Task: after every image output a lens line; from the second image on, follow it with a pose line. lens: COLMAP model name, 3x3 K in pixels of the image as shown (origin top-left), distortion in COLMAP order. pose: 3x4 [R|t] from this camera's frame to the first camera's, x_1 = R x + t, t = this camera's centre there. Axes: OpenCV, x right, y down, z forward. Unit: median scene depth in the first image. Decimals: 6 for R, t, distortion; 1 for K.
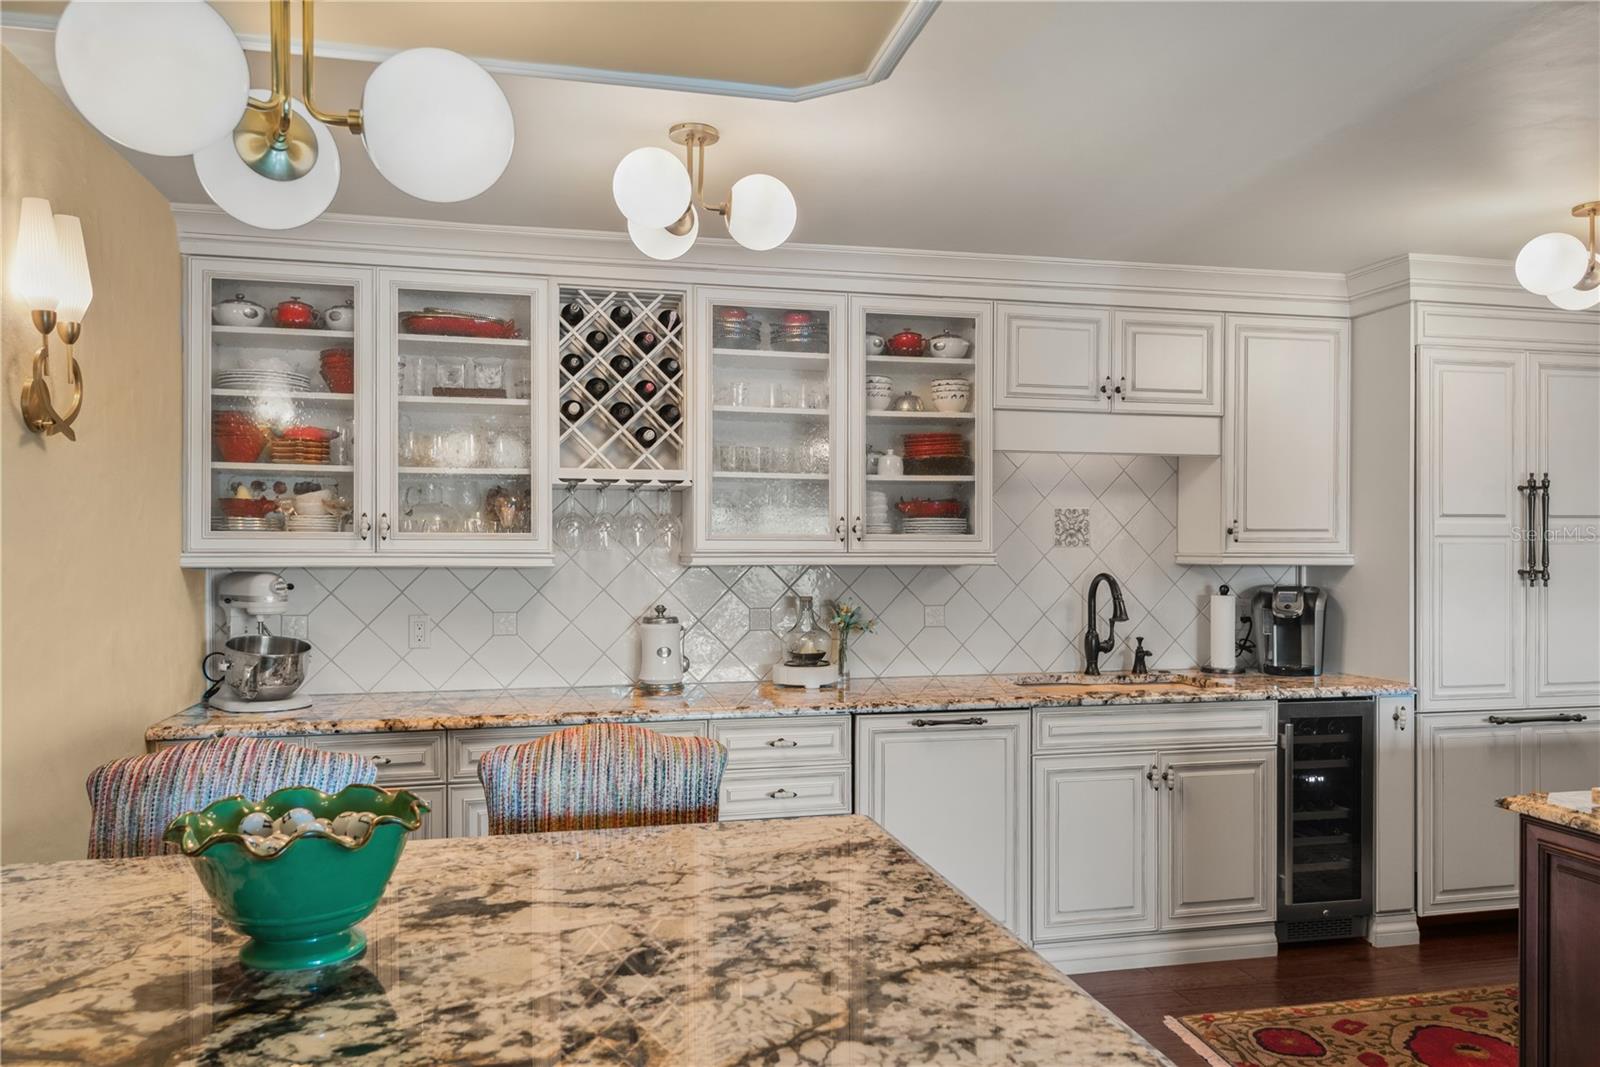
lens RADIAL K [[1148.6, 0, 812.5], [0, 1148.6, 550.0], [0, 0, 1]] dist [0.037898, -0.030012]
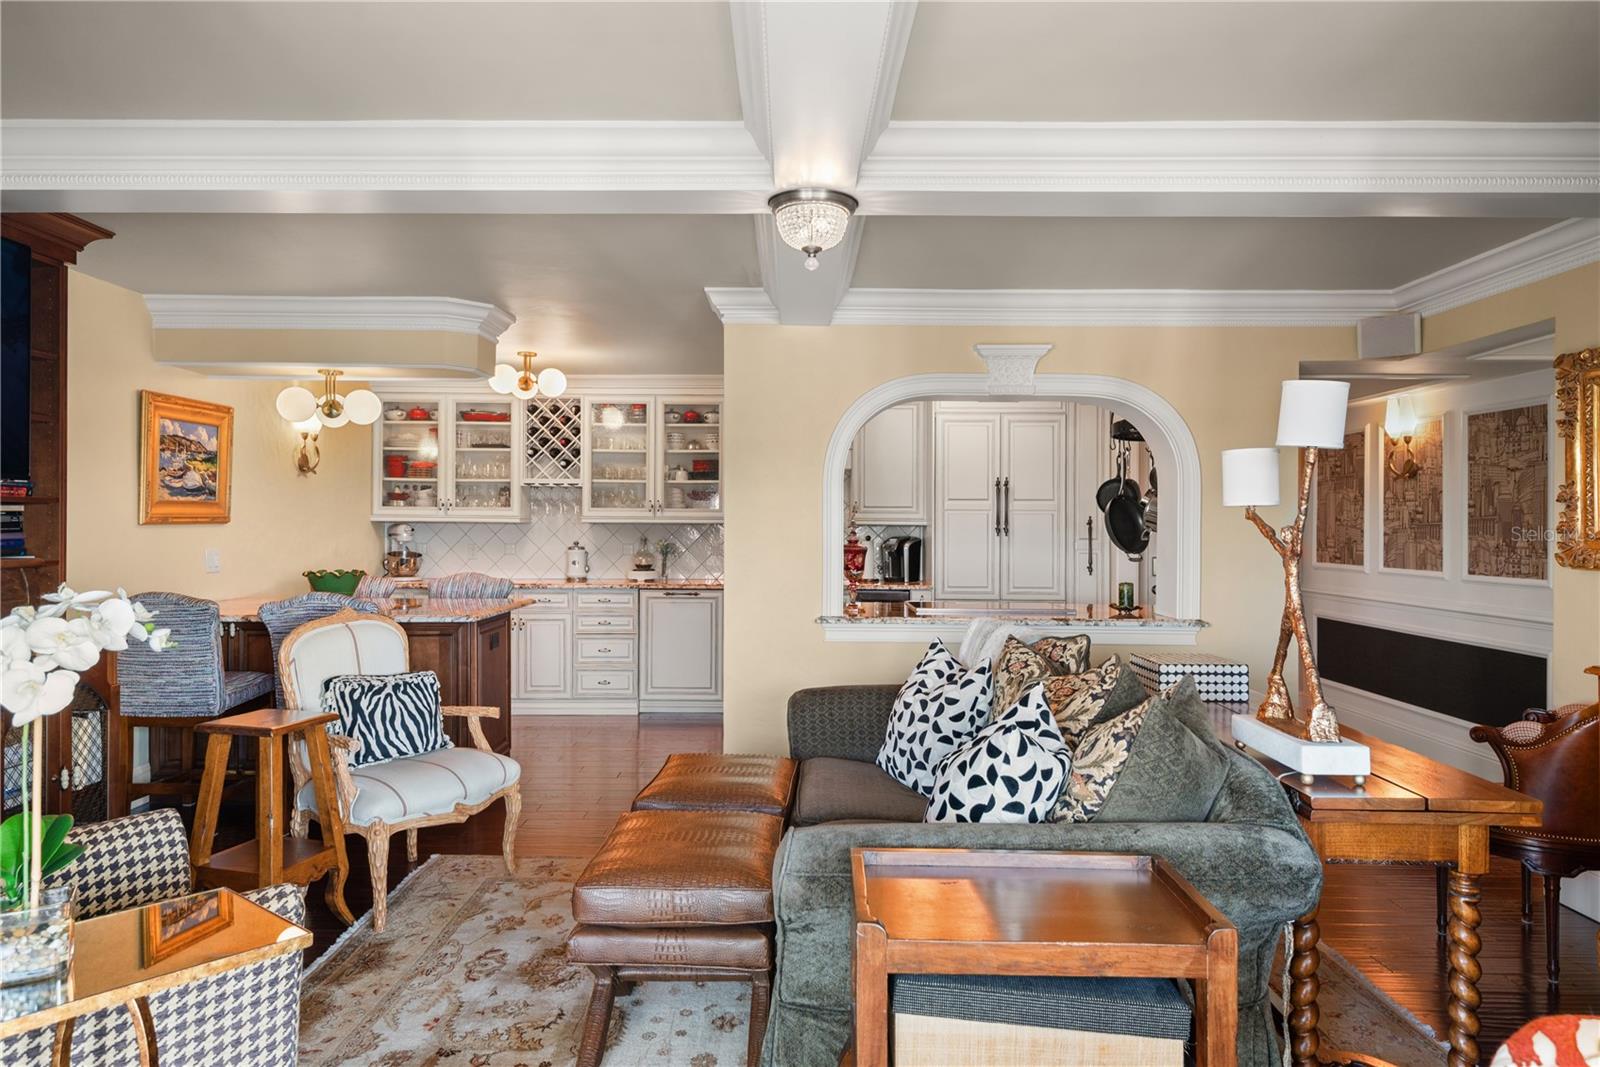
lens RADIAL K [[1038.4, 0, 798.8], [0, 1038.4, 523.6], [0, 0, 1]] dist [0.028991, -0.023053]
pose [[0.971874, 0.004542, -0.235459, 0.761114], [-0.006624, 0.999946, -0.008049, 0.028841], [0.235409, 0.009383, 0.971851, -0.826340]]
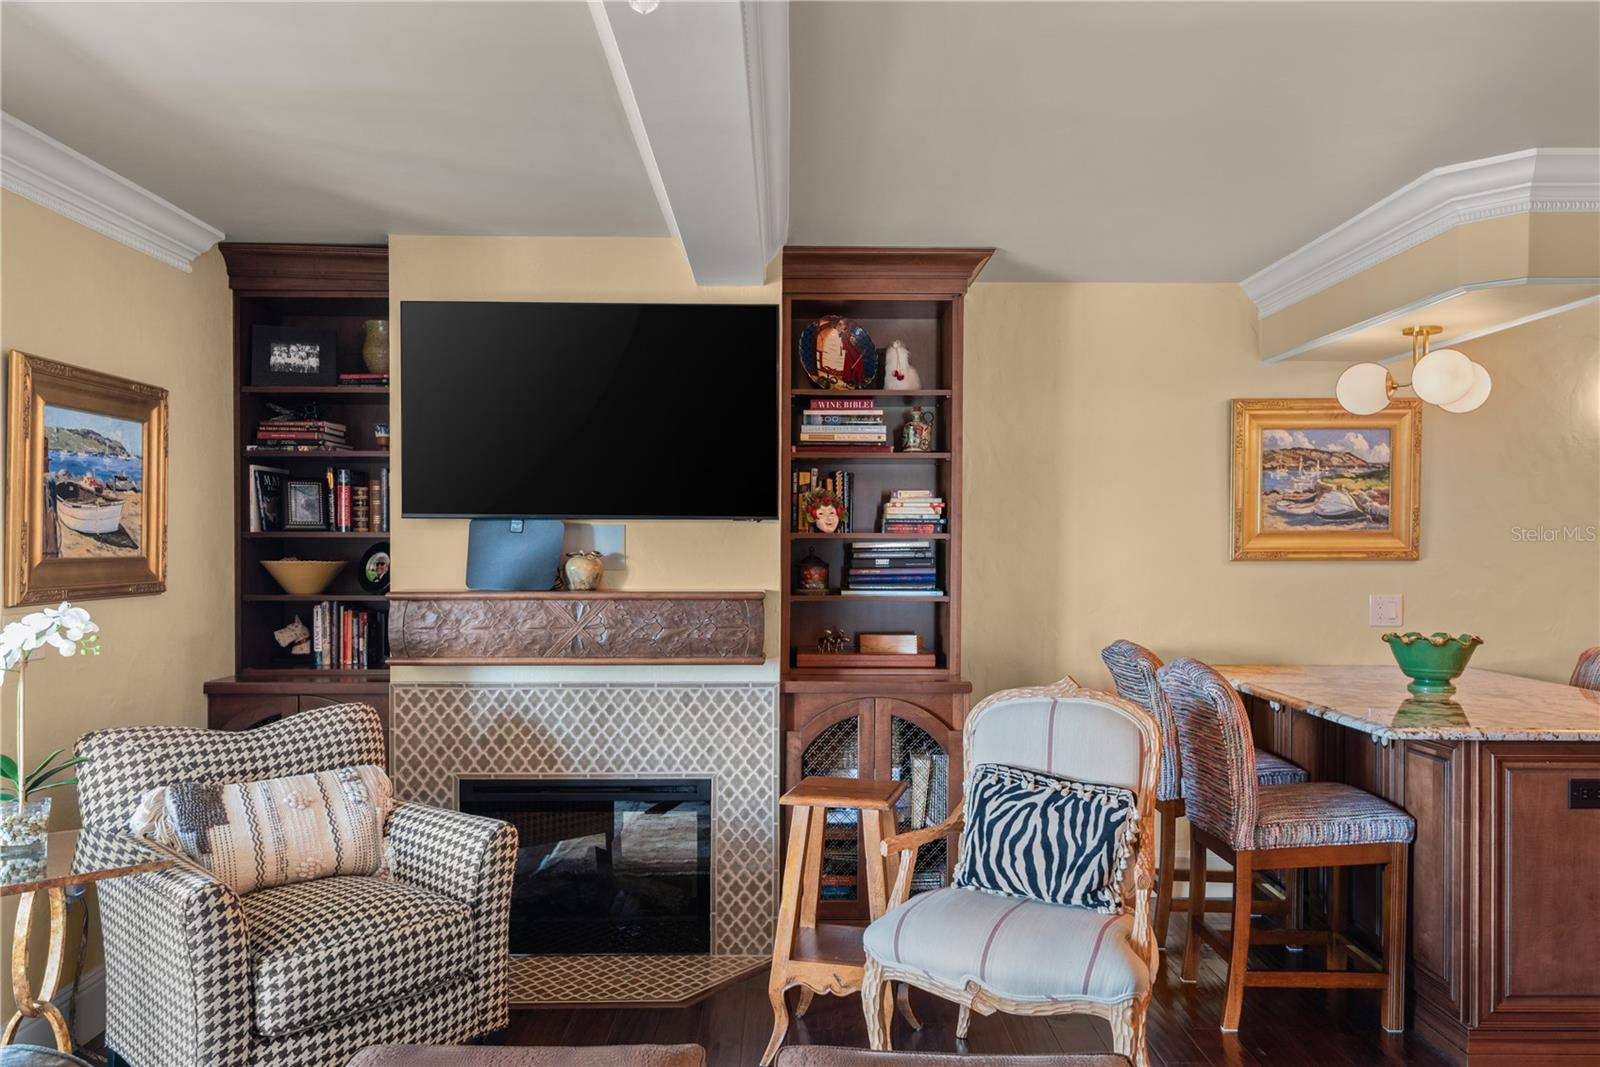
lens RADIAL K [[1207.6, 0, 794.8], [0, 1207.6, 560.9], [0, 0, 1]] dist [0.037186, -0.014060]
pose [[-0.226336, 0.012896, -0.973964, 0.980017], [-0.012481, 0.999792, 0.016139, 0.010320], [0.973969, 0.015809, -0.226128, 0.079382]]
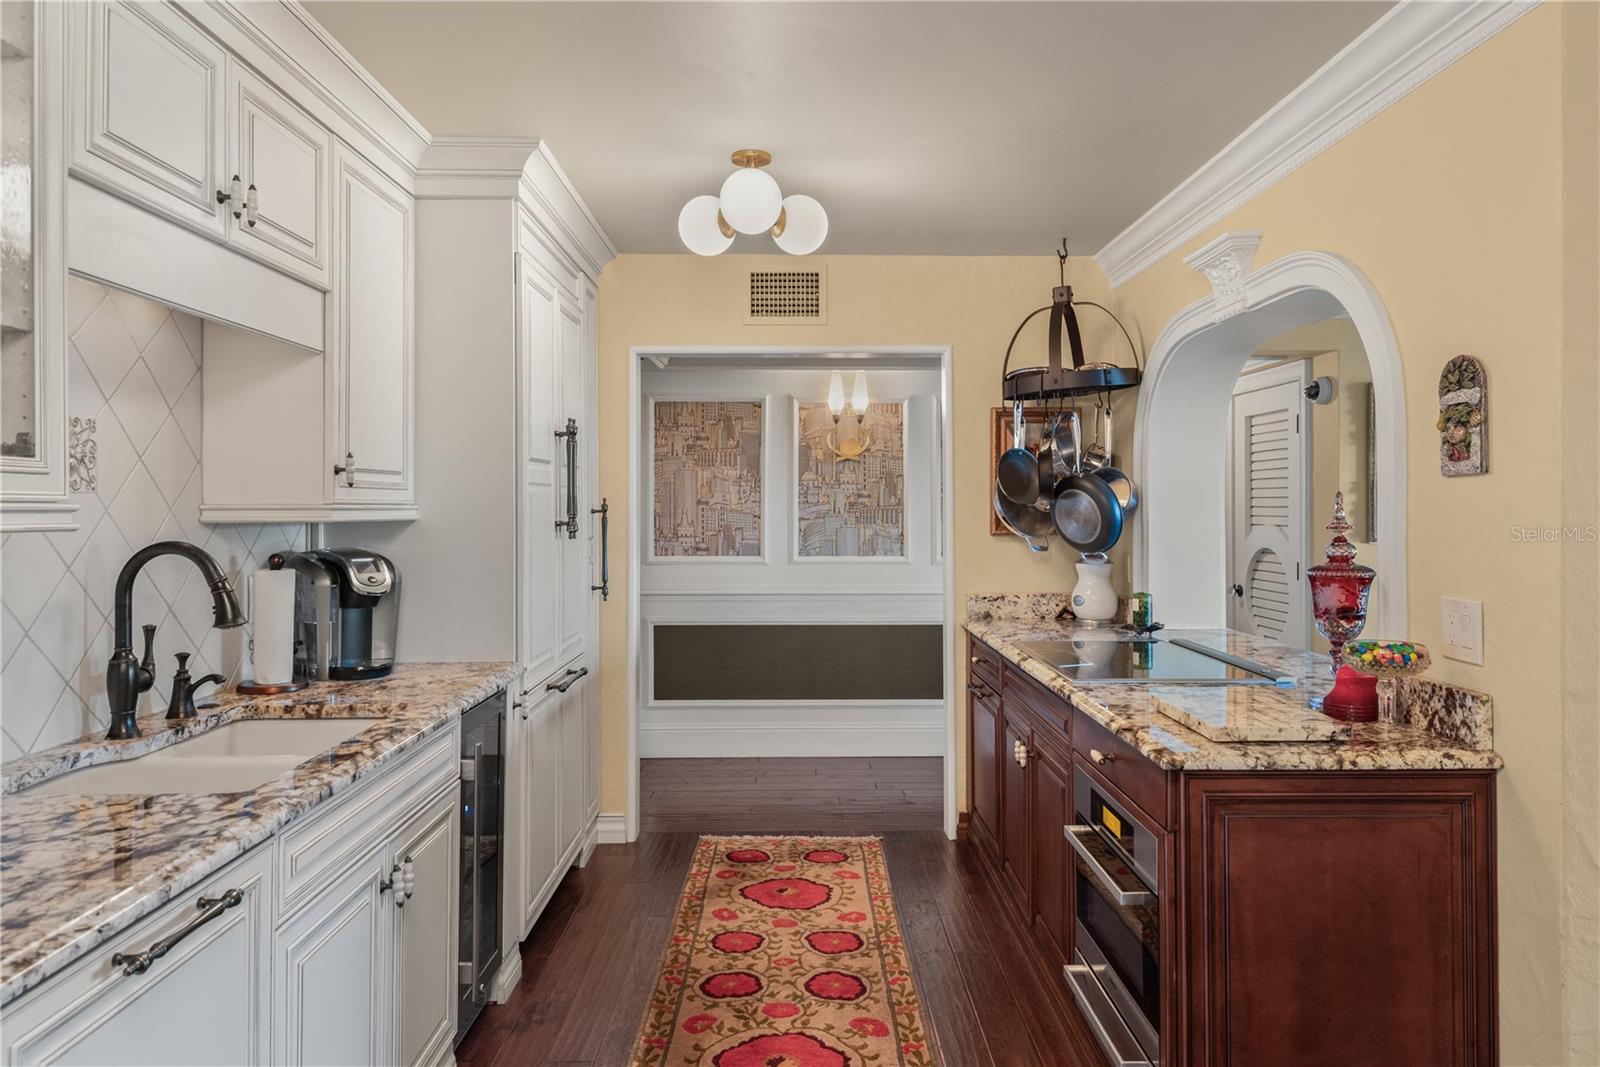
lens RADIAL K [[1038.4, 0, 827.3], [0, 1038.4, 509.3], [0, 0, 1]] dist [0.028991, -0.023053]
pose [[0.196430, -0.005431, 0.980503, -0.183032], [0.005992, 0.999973, 0.004338, 0.005465], [-0.980500, 0.005023, 0.196457, 0.680444]]
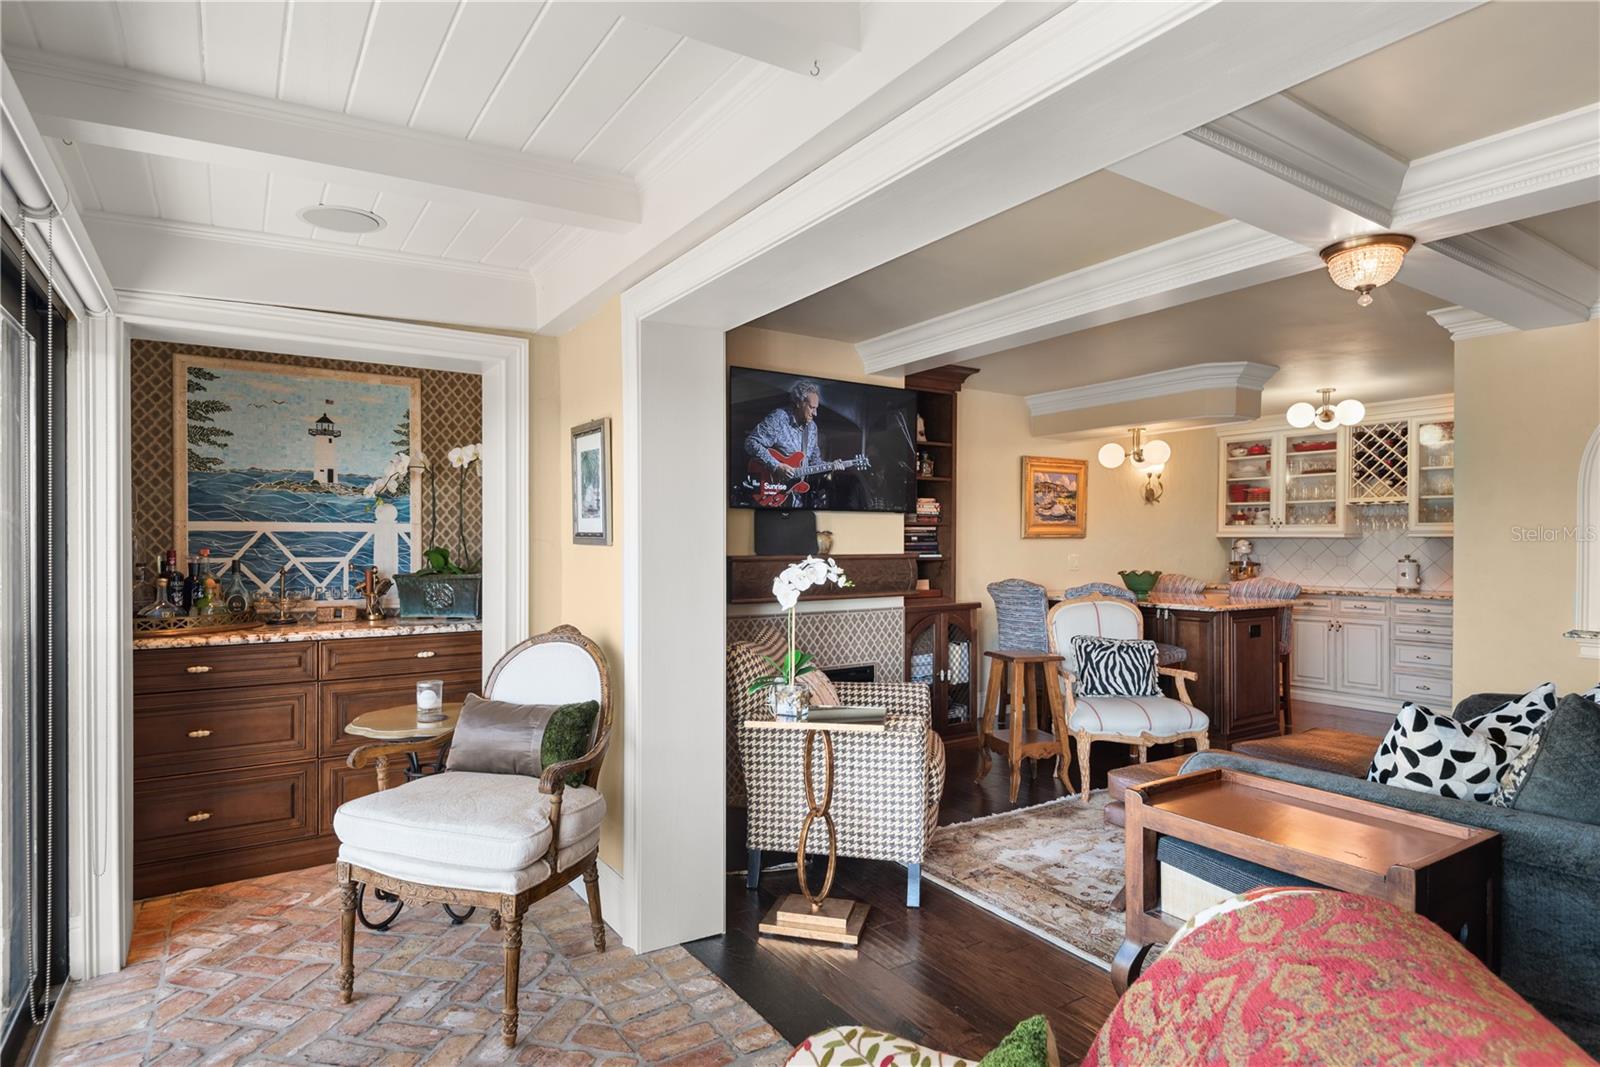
lens RADIAL K [[854.3, 0, 793.3], [0, 854.3, 544.7], [0, 0, 1]] dist [0.026888, -0.009774]
pose [[0.341606, 0.003496, -0.939837, 1.118373], [-0.009617, 0.999954, 0.000224, 0.041256], [0.939794, 0.008962, 0.341623, -0.777845]]
